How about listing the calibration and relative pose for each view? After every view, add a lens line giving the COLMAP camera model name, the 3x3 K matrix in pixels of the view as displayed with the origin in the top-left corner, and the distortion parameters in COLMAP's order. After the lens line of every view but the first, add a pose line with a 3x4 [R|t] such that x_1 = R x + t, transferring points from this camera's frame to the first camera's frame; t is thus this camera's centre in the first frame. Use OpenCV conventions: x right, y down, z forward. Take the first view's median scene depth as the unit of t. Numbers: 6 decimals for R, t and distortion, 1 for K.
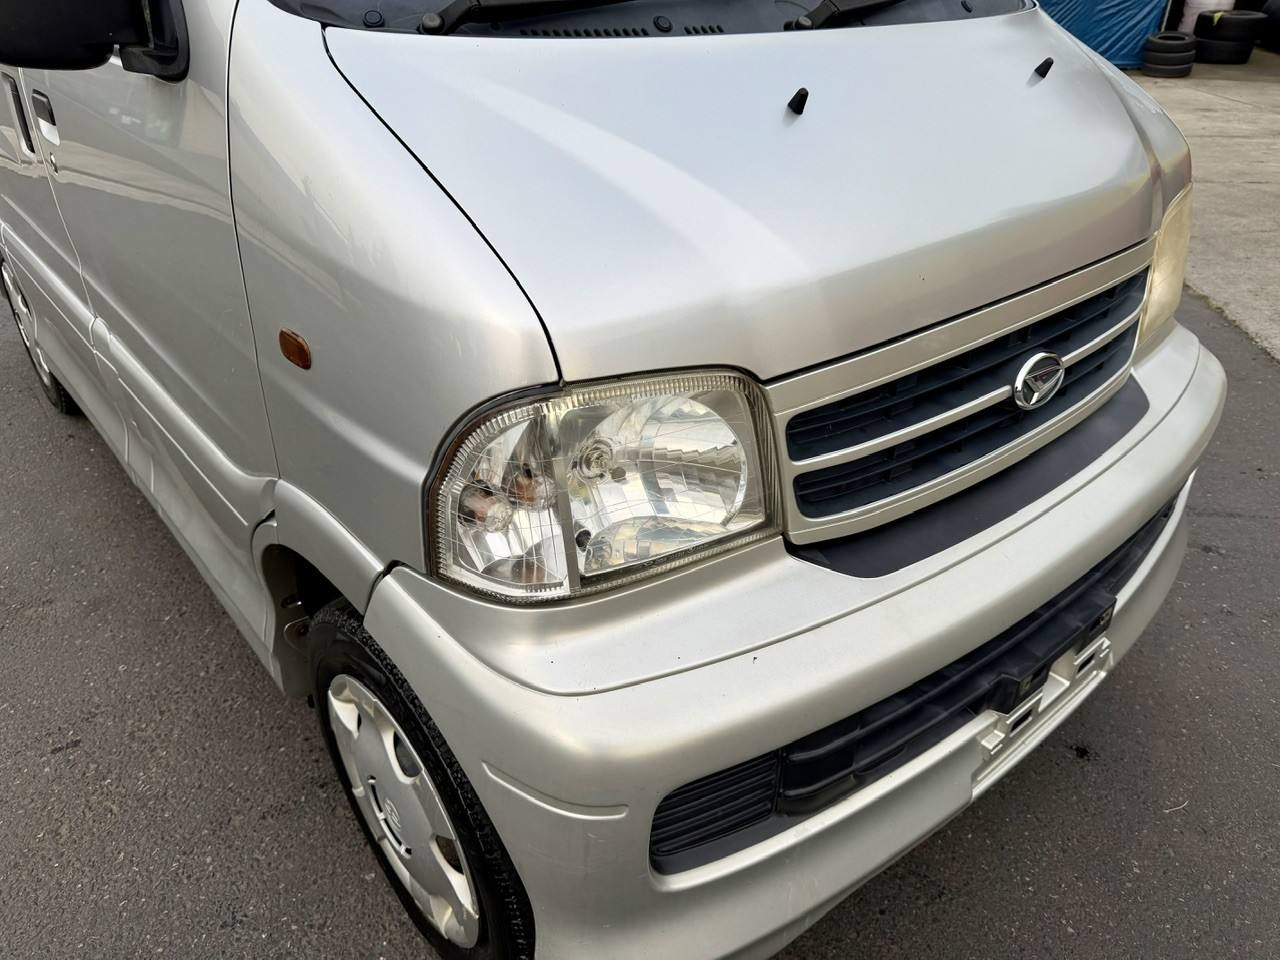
lens RADIAL K [[913.2, 0, 642.1], [0, 913.2, 476.0], [0, 0, 1]] dist [0.017866, -0.026994]
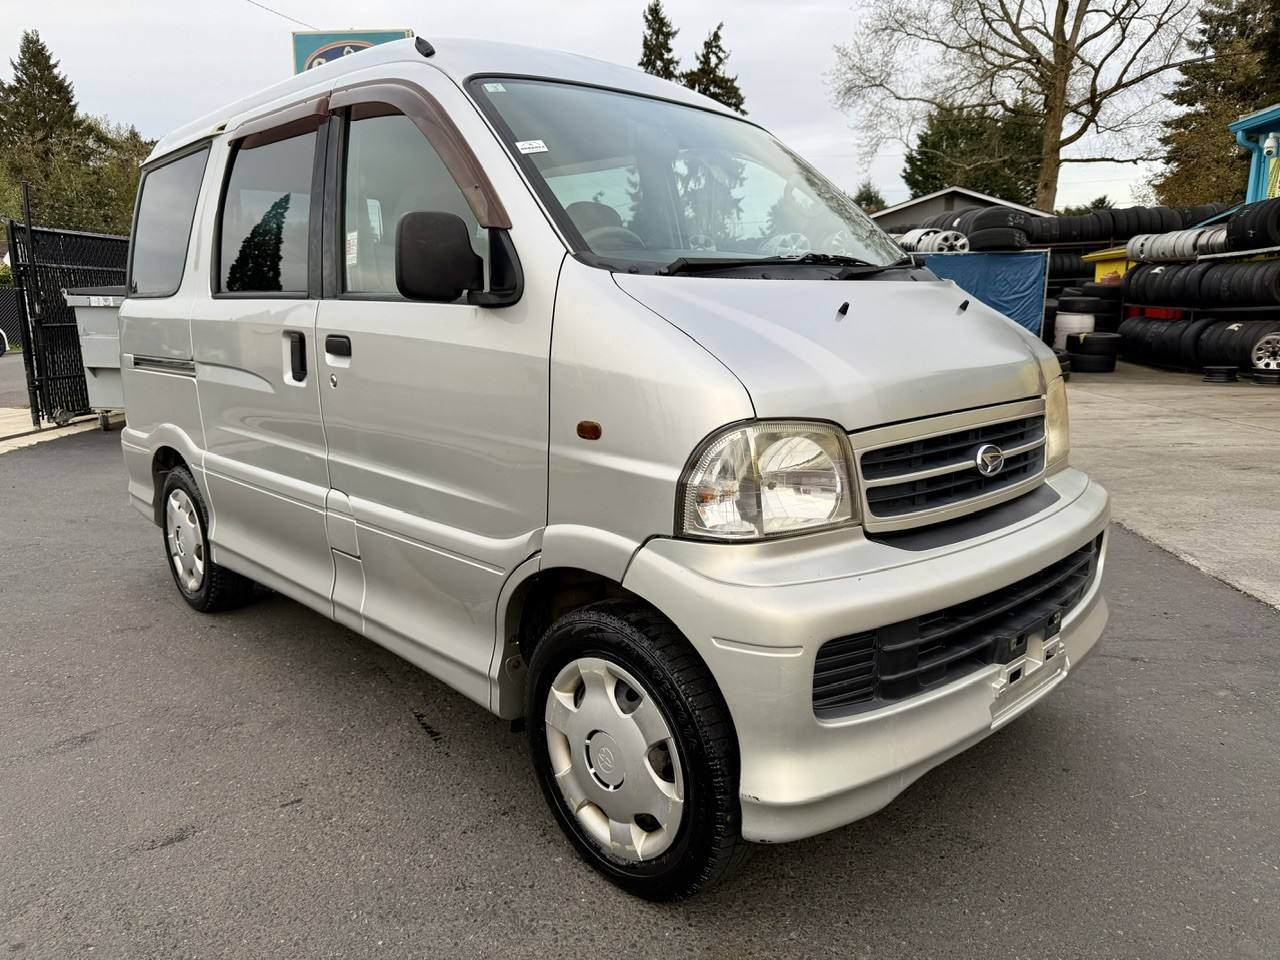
lens RADIAL K [[913.2, 0, 645.6], [0, 913.2, 465.4], [0, 0, 1]] dist [0.017866, -0.026994]
pose [[0.997949, -0.016160, 0.061940, -0.293078], [0.036278, 0.939994, -0.339256, 0.426792], [-0.052741, 0.340807, 0.938653, -0.530773]]
